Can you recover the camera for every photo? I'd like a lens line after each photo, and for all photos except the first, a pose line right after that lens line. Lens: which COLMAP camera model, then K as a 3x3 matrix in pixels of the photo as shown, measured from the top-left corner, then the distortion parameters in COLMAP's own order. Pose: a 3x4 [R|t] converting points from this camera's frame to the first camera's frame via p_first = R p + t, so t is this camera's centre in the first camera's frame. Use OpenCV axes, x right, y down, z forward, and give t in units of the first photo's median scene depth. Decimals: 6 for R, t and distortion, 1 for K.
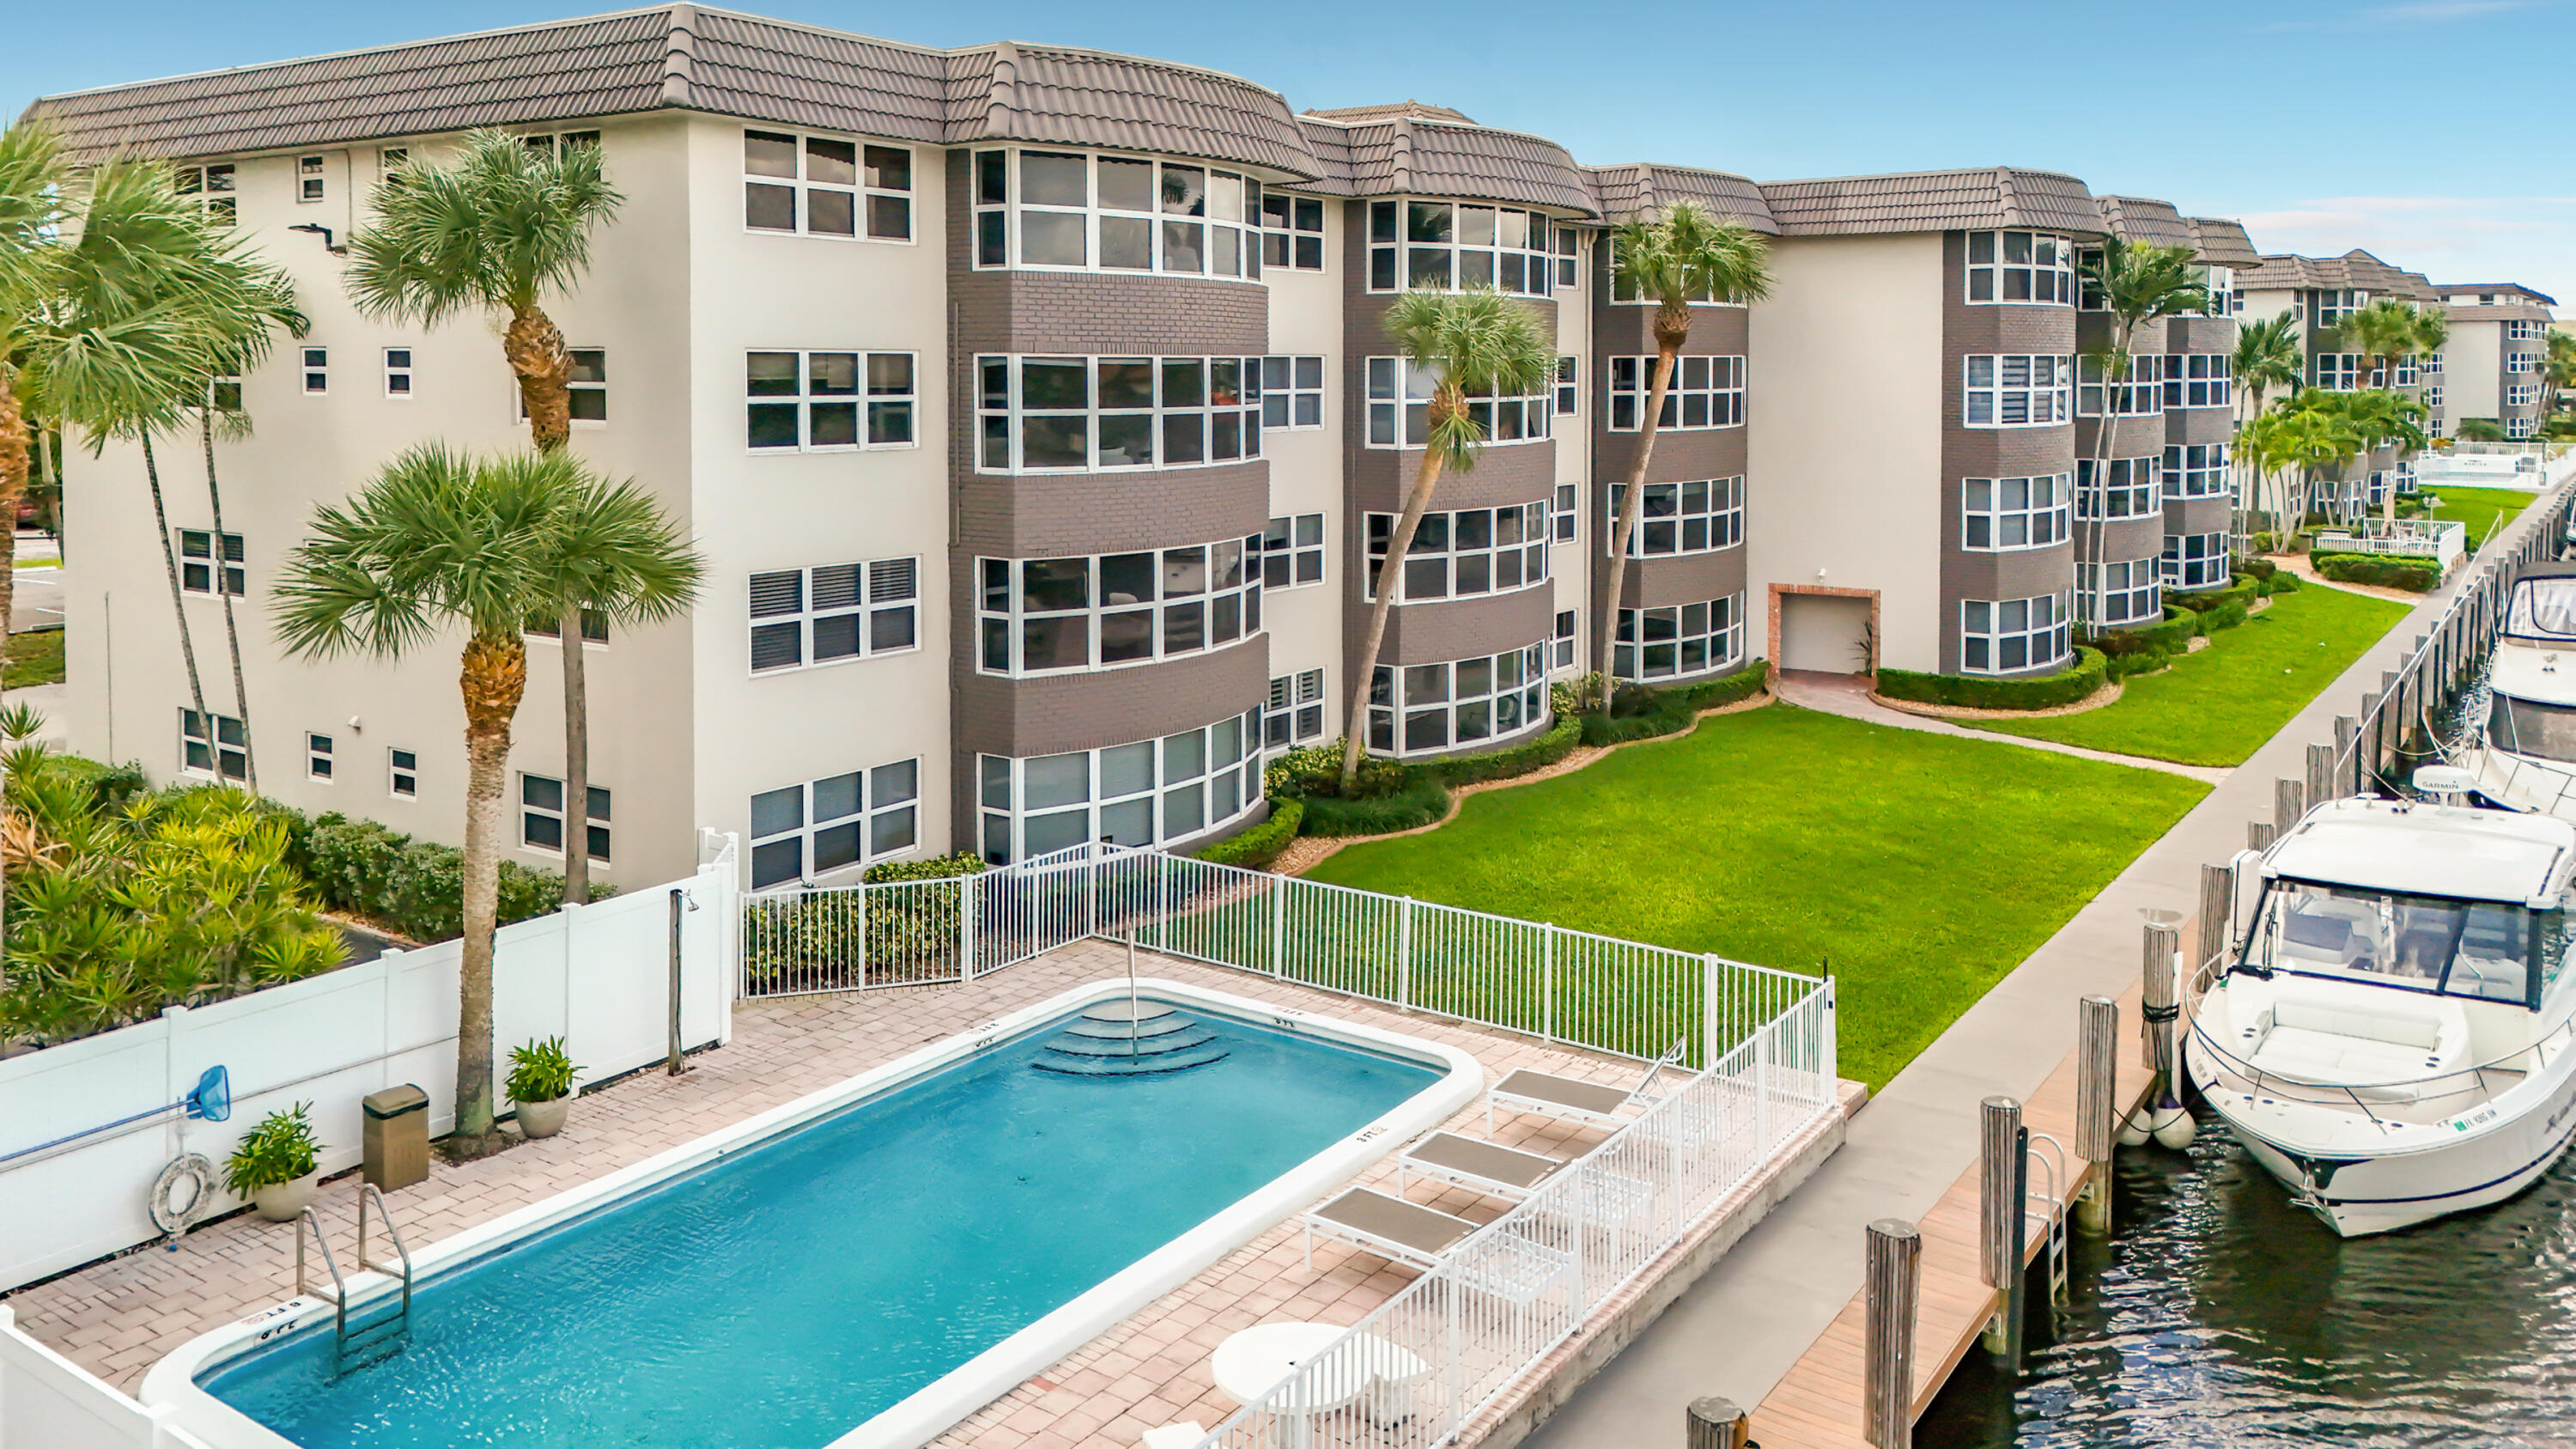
lens RADIAL K [[1919.7, 0, 1251.0], [0, 1919.7, 470.6], [0, 0, 1]] dist [0.058949, -0.066646]
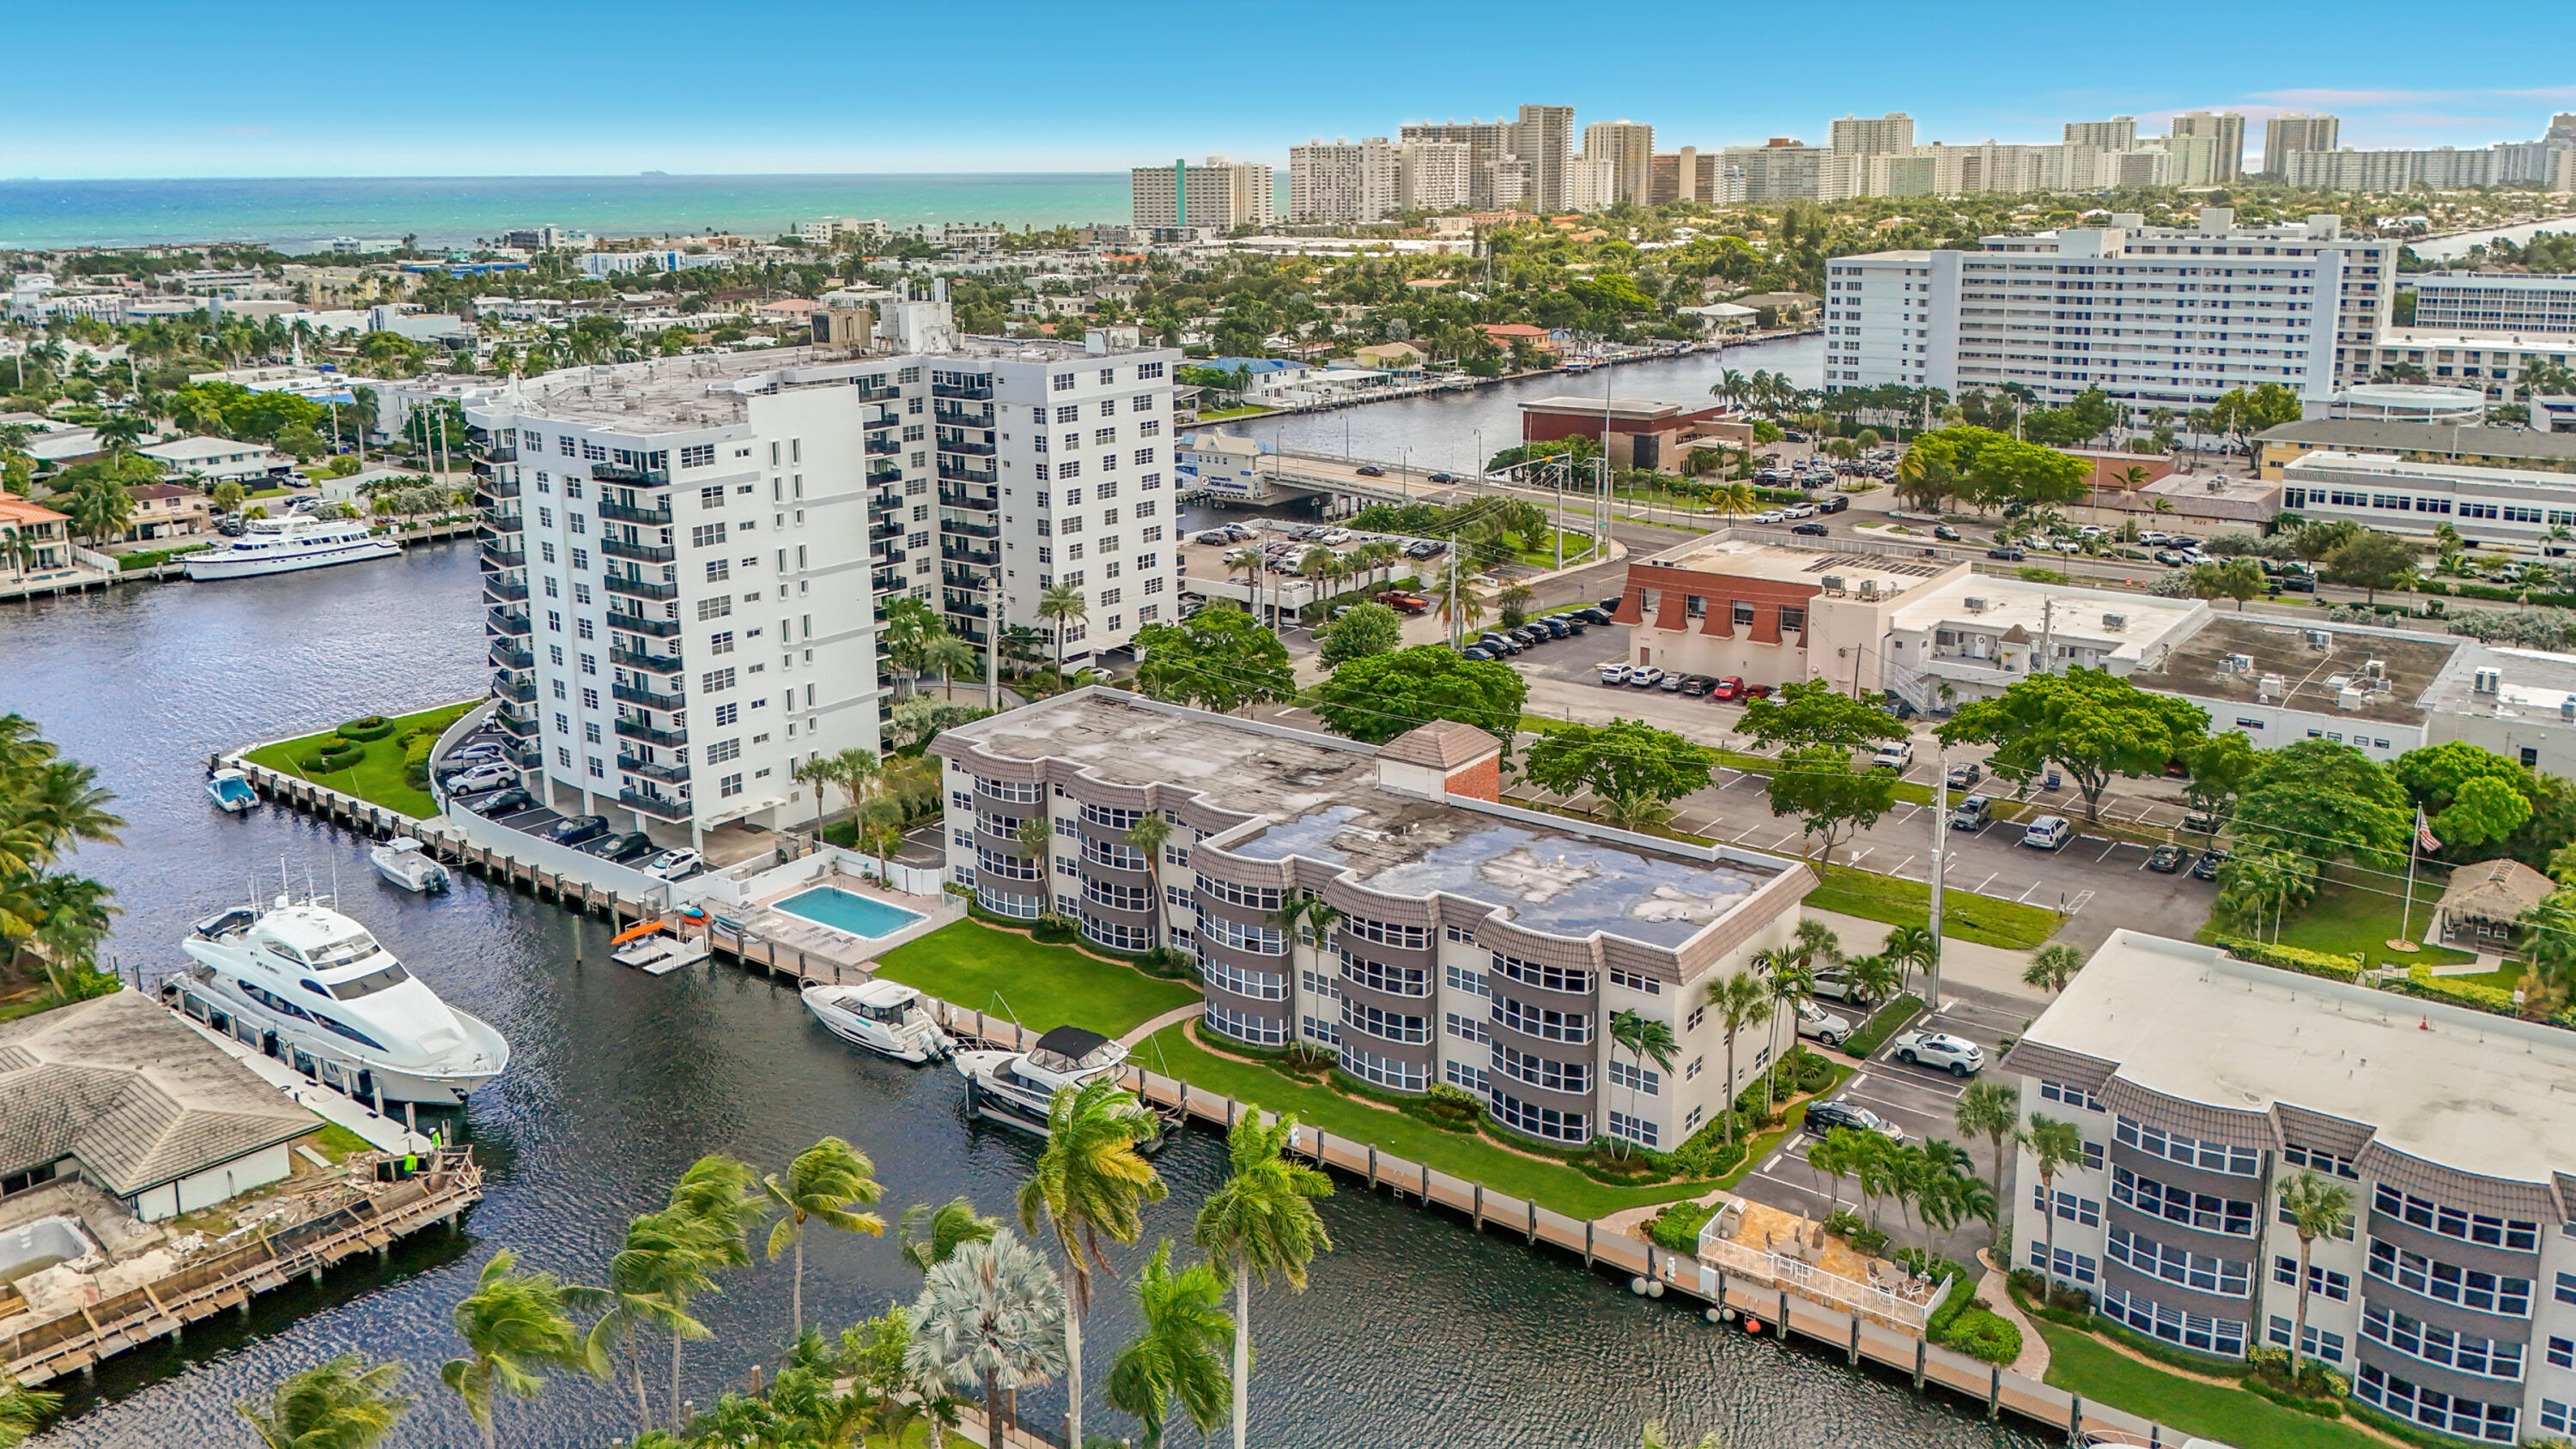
lens RADIAL K [[1916.9, 0, 1312.9], [0, 1916.9, 619.9], [0, 0, 1]] dist [0.066392, -0.086285]
pose [[-0.018475, 0.228749, -0.973310, 3.608910], [-0.034426, 0.972754, 0.229272, -1.330114], [0.999236, 0.037743, -0.010097, 1.478236]]
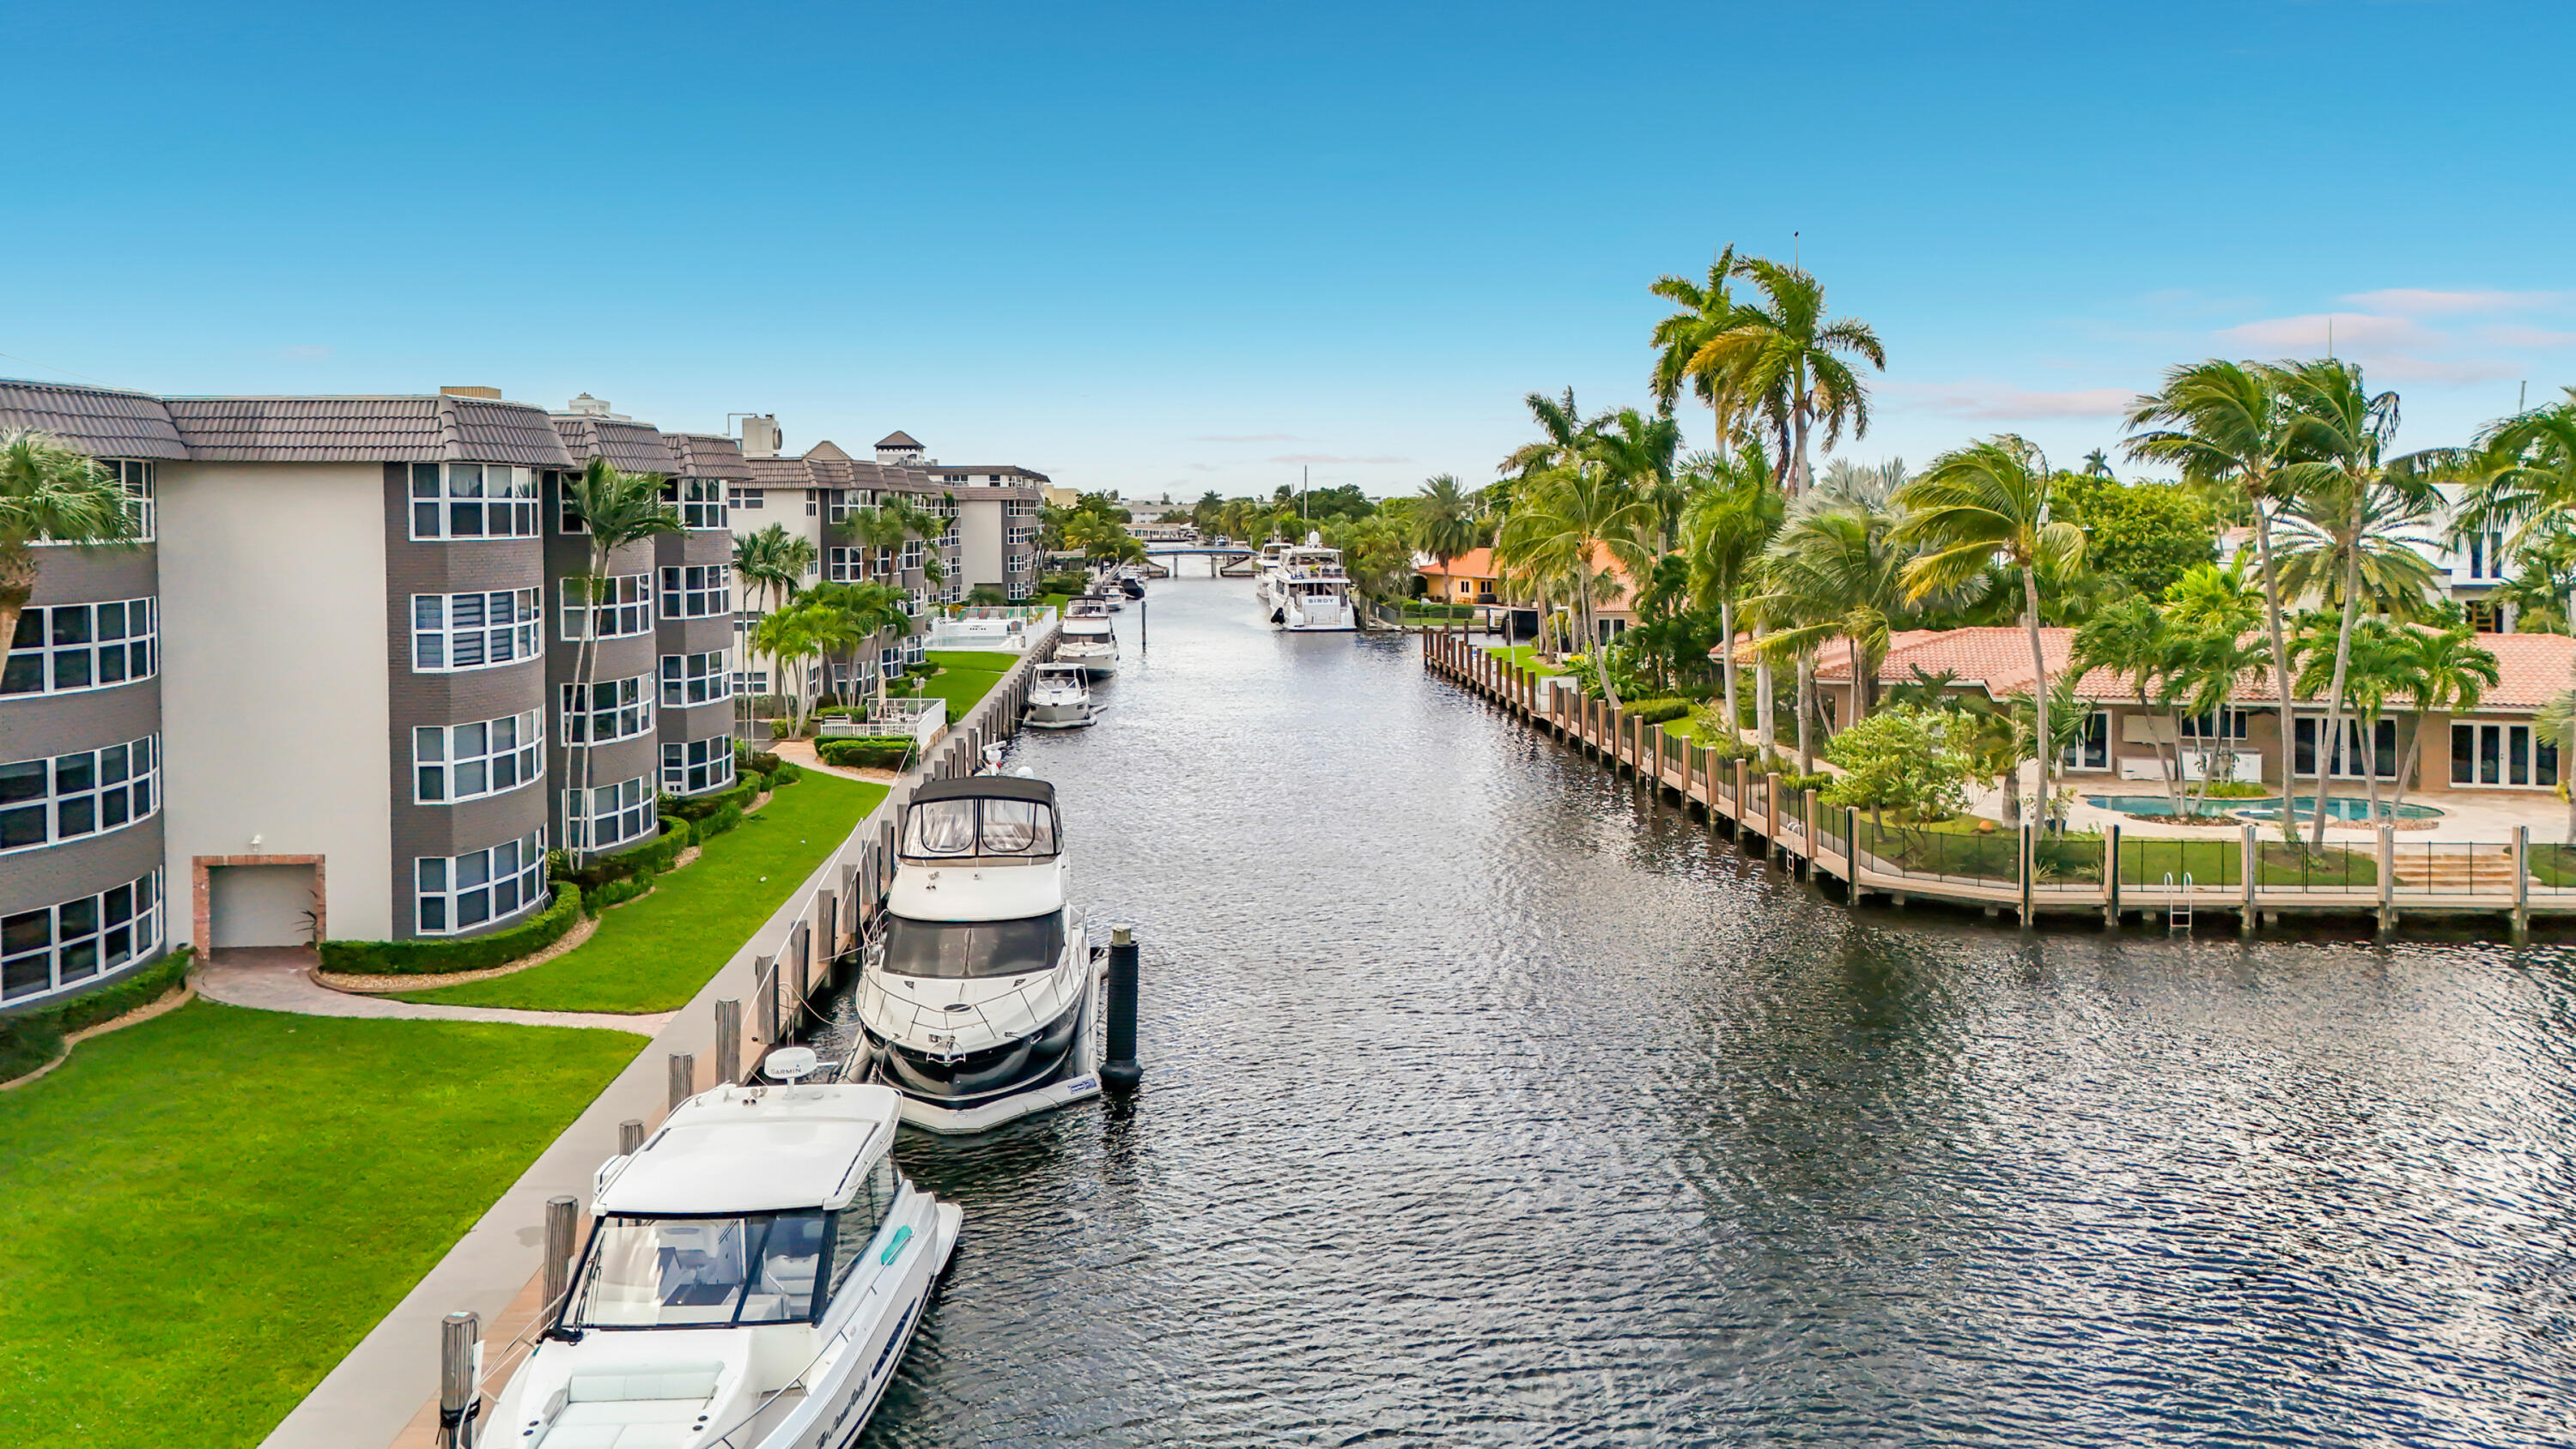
lens RADIAL K [[1917.2, 0, 1162.1], [0, 1917.2, 584.3], [0, 0, 1]] dist [0.030947, 0.000300]
pose [[0.803600, -0.014997, 0.594981, 0.138205], [0.025545, 0.999630, -0.009305, -0.059641], [-0.594621, 0.022676, 0.803686, 0.054078]]
